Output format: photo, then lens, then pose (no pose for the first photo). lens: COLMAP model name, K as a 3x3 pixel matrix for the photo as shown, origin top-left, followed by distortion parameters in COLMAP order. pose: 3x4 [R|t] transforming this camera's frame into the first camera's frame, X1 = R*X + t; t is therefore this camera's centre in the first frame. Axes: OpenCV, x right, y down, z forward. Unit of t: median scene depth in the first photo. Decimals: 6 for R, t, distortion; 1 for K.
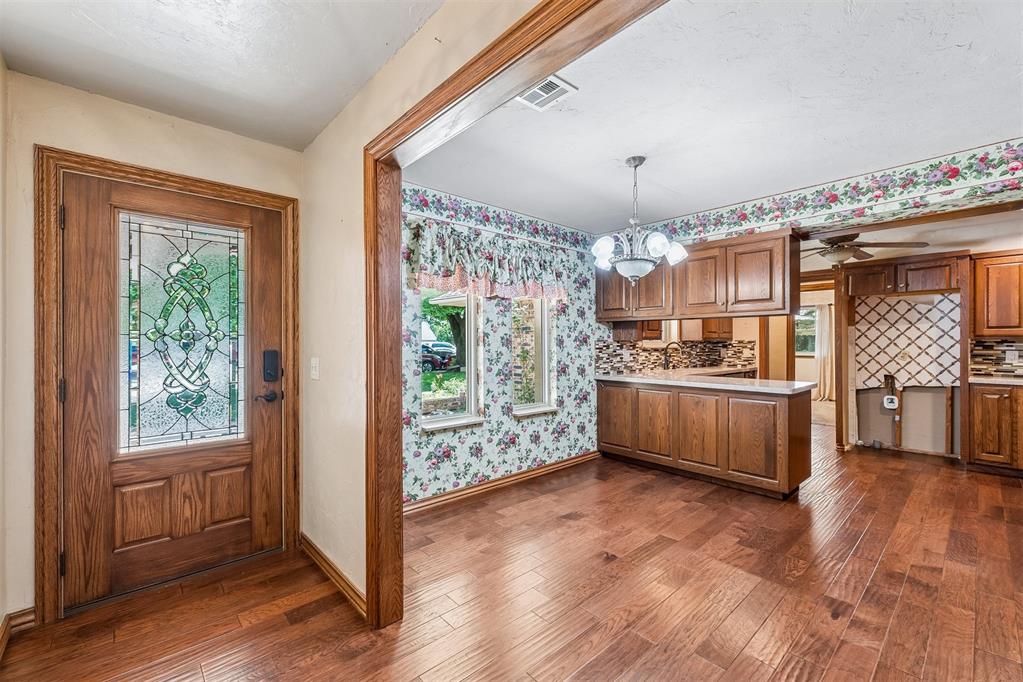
lens RADIAL K [[428.6, 0, 509.4], [0, 428.6, 342.0], [0, 0, 1]] dist [0.002213, 0.001346]
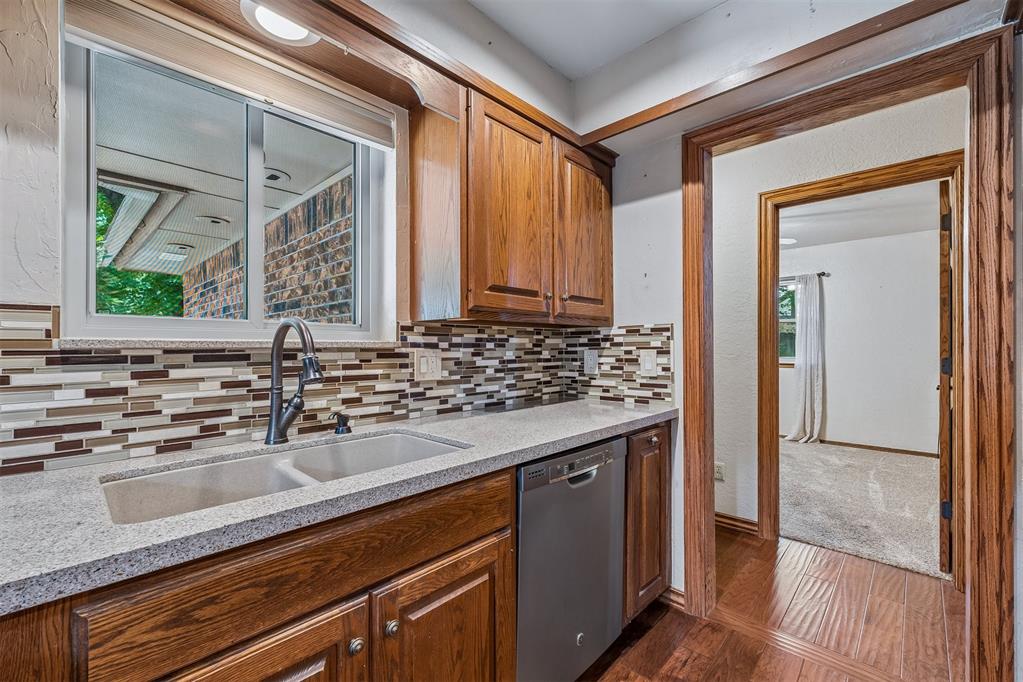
lens RADIAL K [[428.6, 0, 509.8], [0, 428.6, 343.2], [0, 0, 1]] dist [0.002213, 0.001346]
pose [[0.996671, 0.002053, 0.081500, 0.625074], [-0.001955, 0.999997, -0.001290, 0.015766], [-0.081503, 0.001126, 0.996672, 1.013481]]
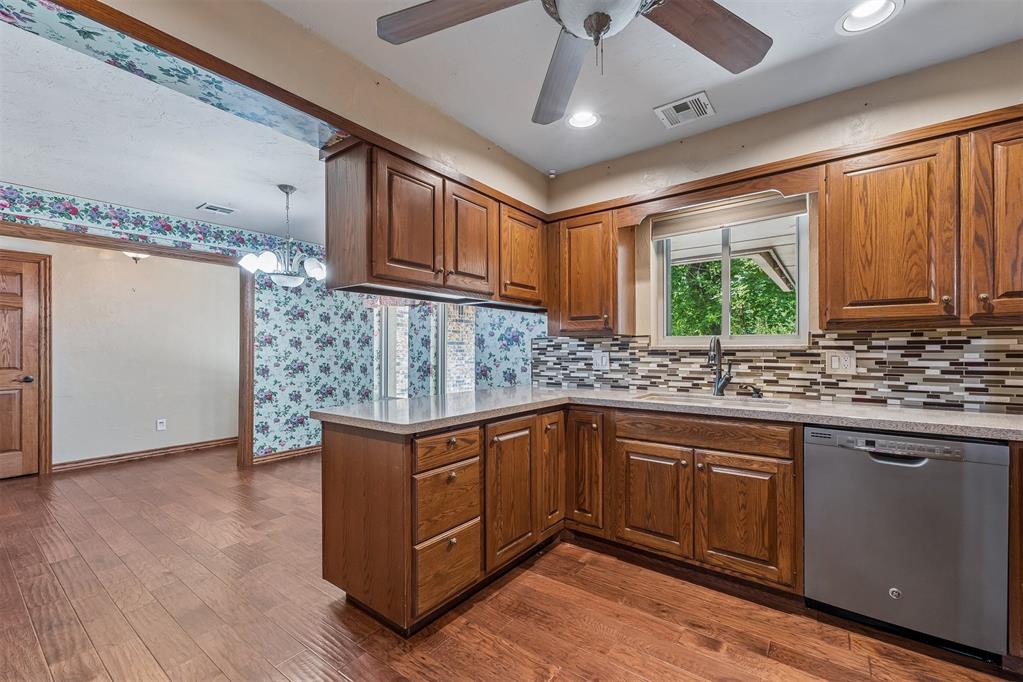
lens RADIAL K [[428.6, 0, 511.4], [0, 428.6, 347.6], [0, 0, 1]] dist [0.002213, 0.001346]
pose [[0.189749, -0.002248, -0.981830, 1.038817], [0.007991, 0.999968, -0.000745, 0.014312], [0.981800, -0.007705, 0.189761, 0.915664]]
